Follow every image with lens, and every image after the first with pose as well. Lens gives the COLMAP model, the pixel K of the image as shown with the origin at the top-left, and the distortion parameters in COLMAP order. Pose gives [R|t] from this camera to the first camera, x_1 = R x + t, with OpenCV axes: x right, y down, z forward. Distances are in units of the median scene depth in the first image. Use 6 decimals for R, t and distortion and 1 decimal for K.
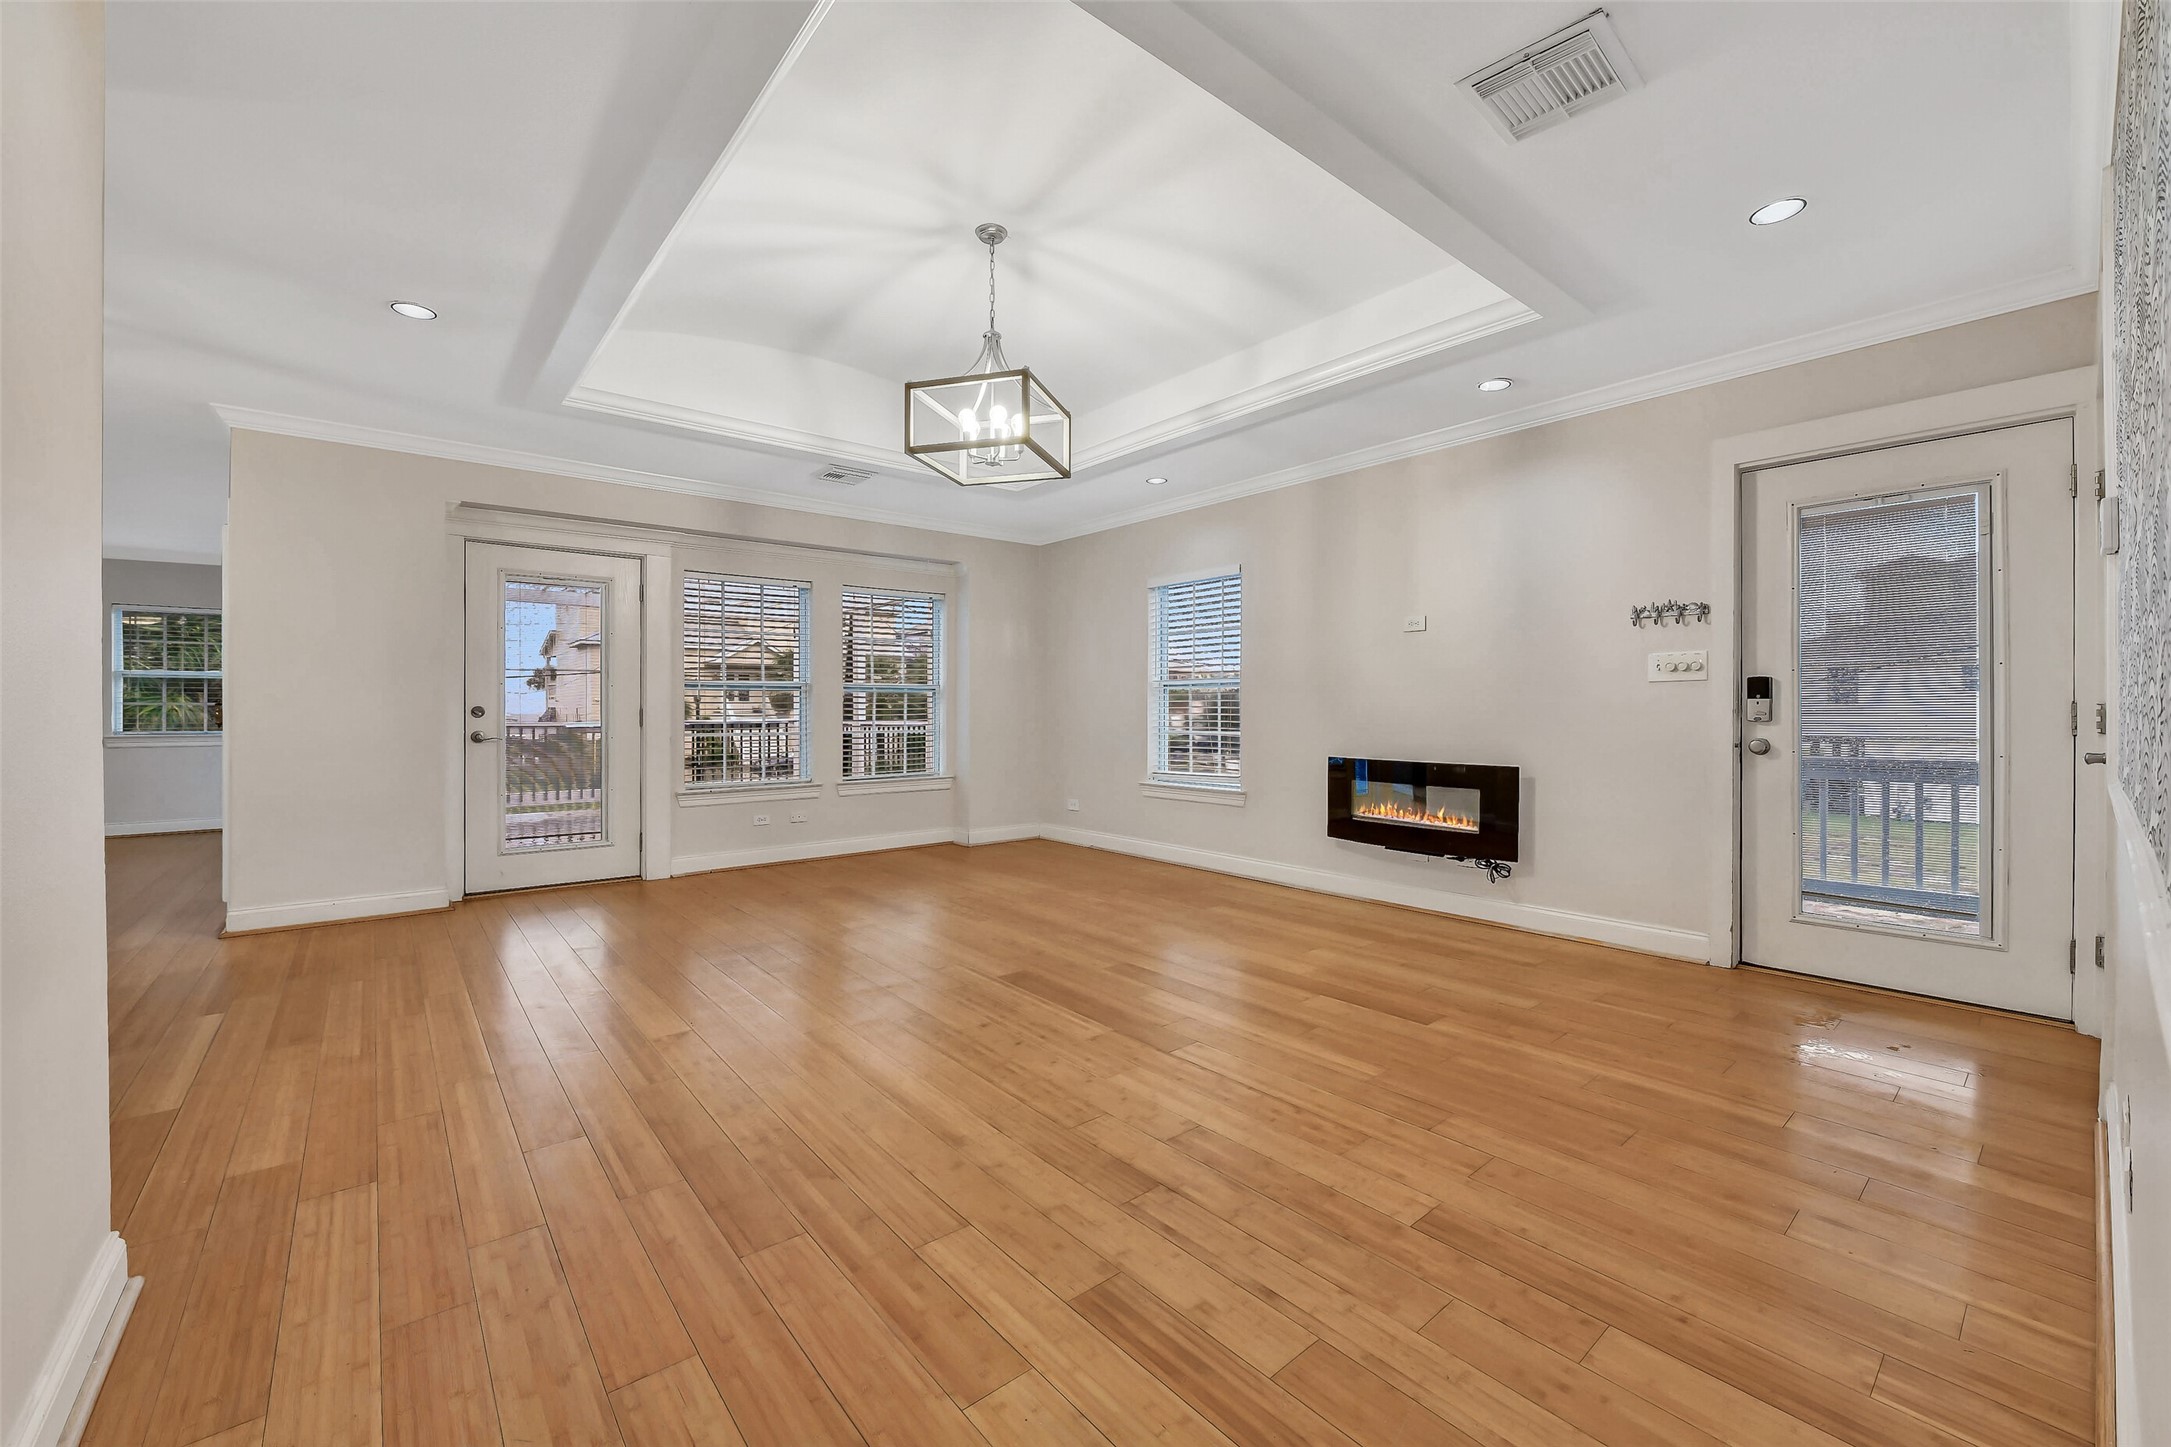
lens RADIAL K [[857.9, 0, 1089.7], [0, 857.9, 700.7], [0, 0, 1]] dist [-0.009479, -0.000319]
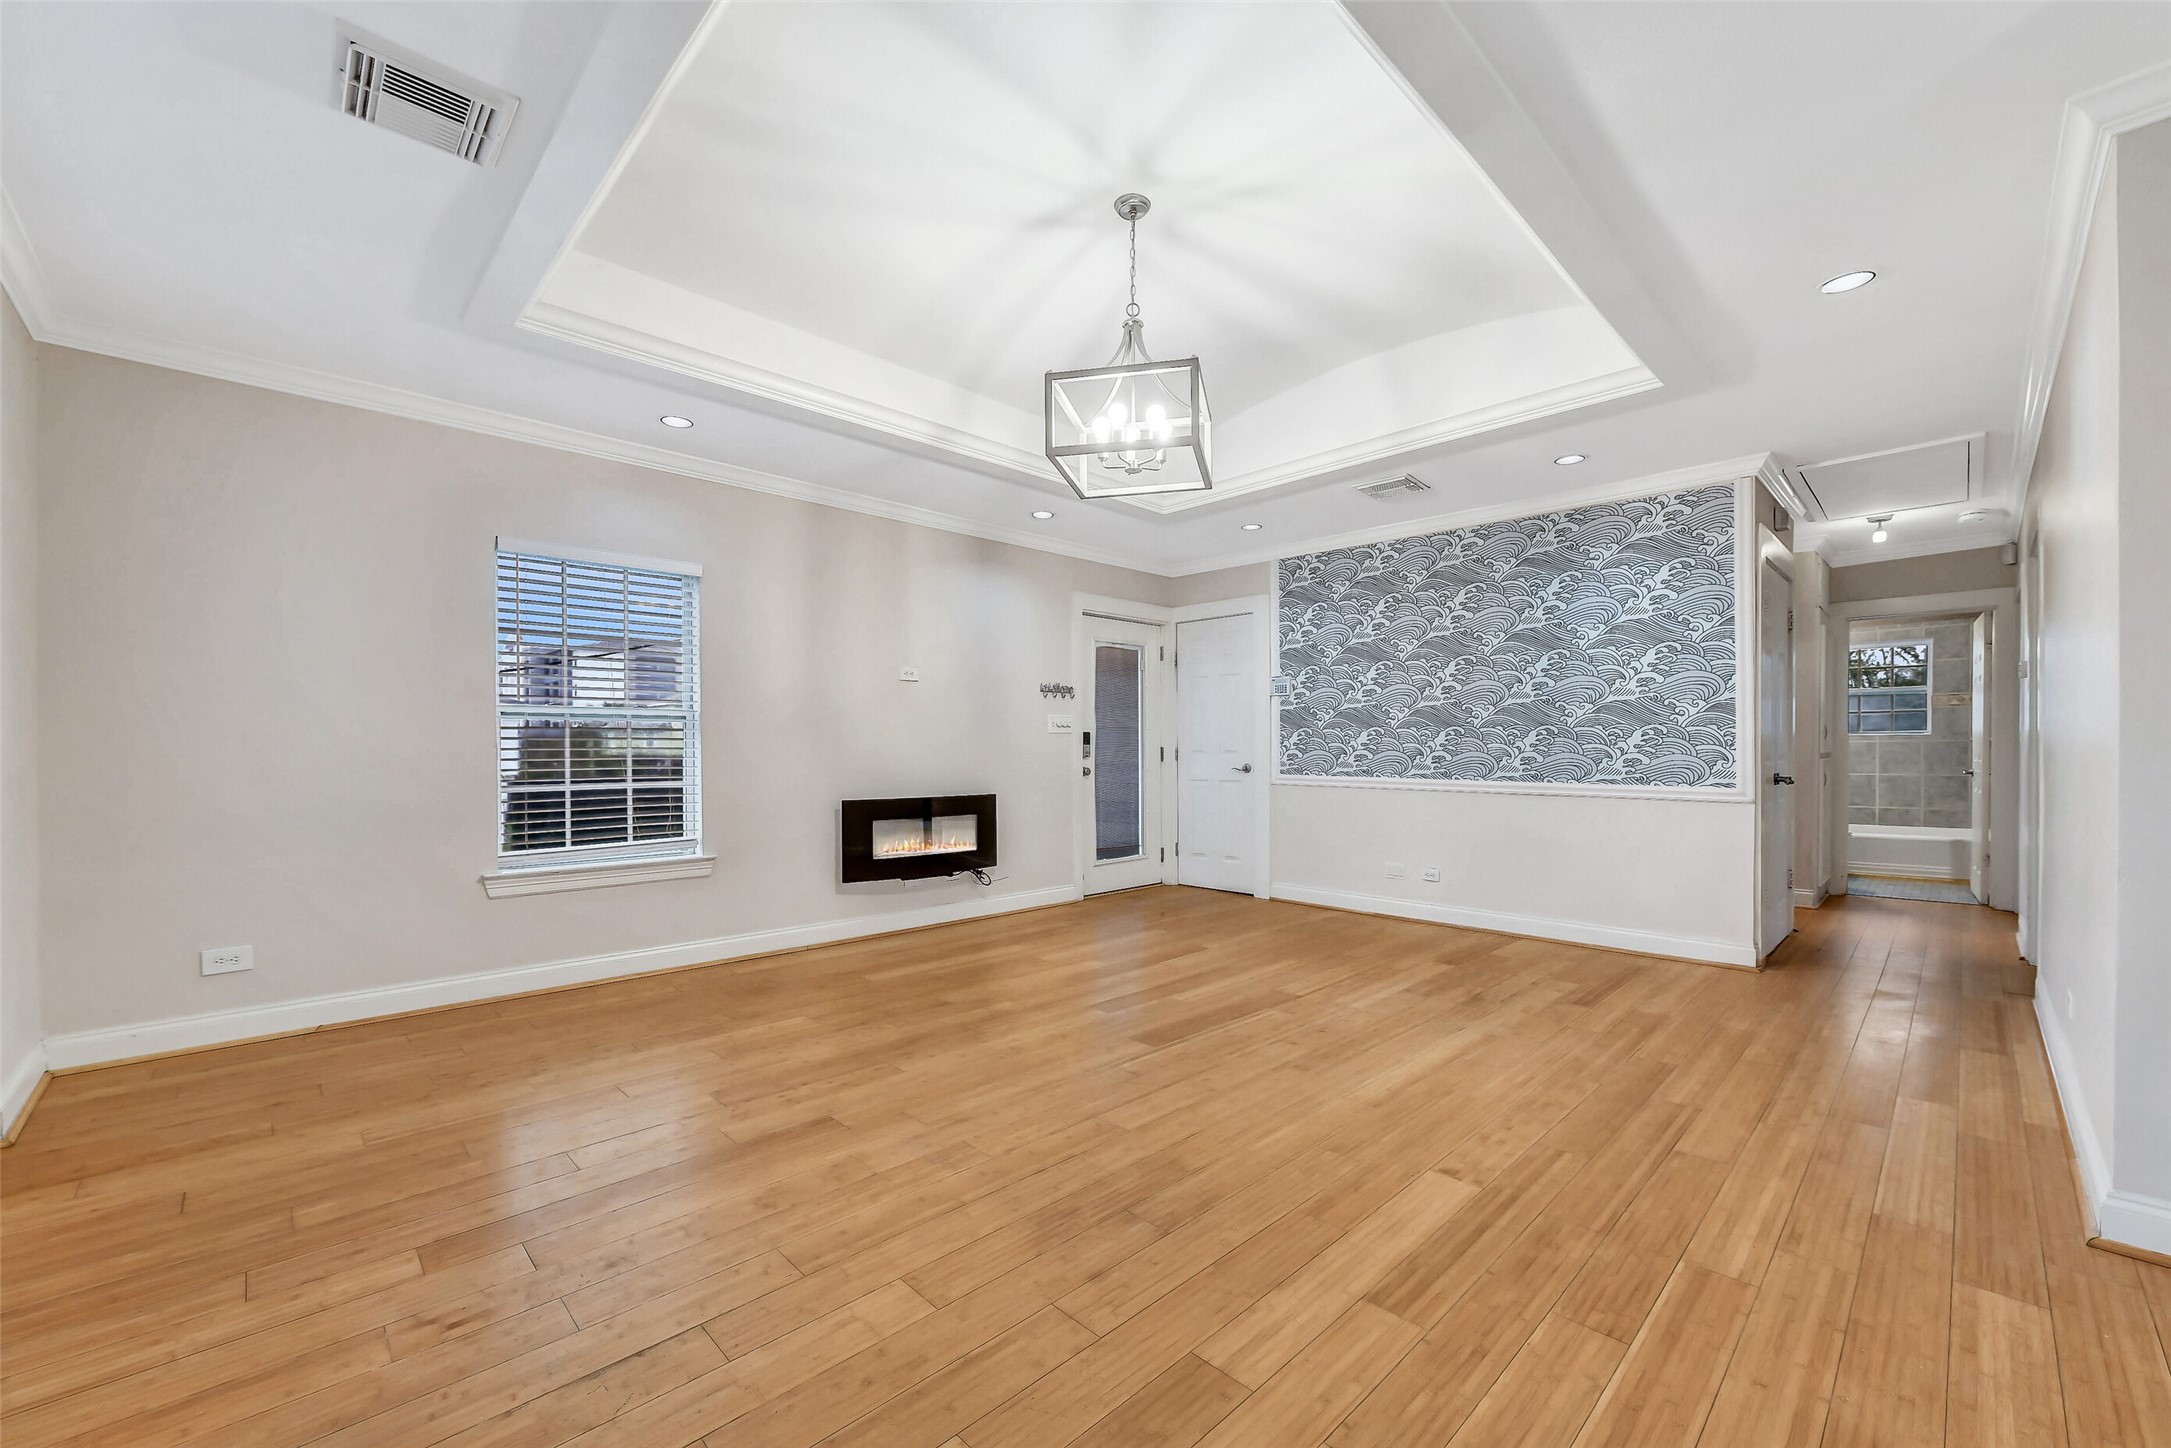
lens RADIAL K [[862.3, 0, 1090.3], [0, 862.3, 743.5], [0, 0, 1]] dist [-0.009883, 0.000243]
pose [[-0.070434, 0.006966, 0.997492, -1.120325], [-0.007748, 0.999942, -0.007530, 0.009946], [-0.997486, -0.008259, -0.070376, 1.254505]]
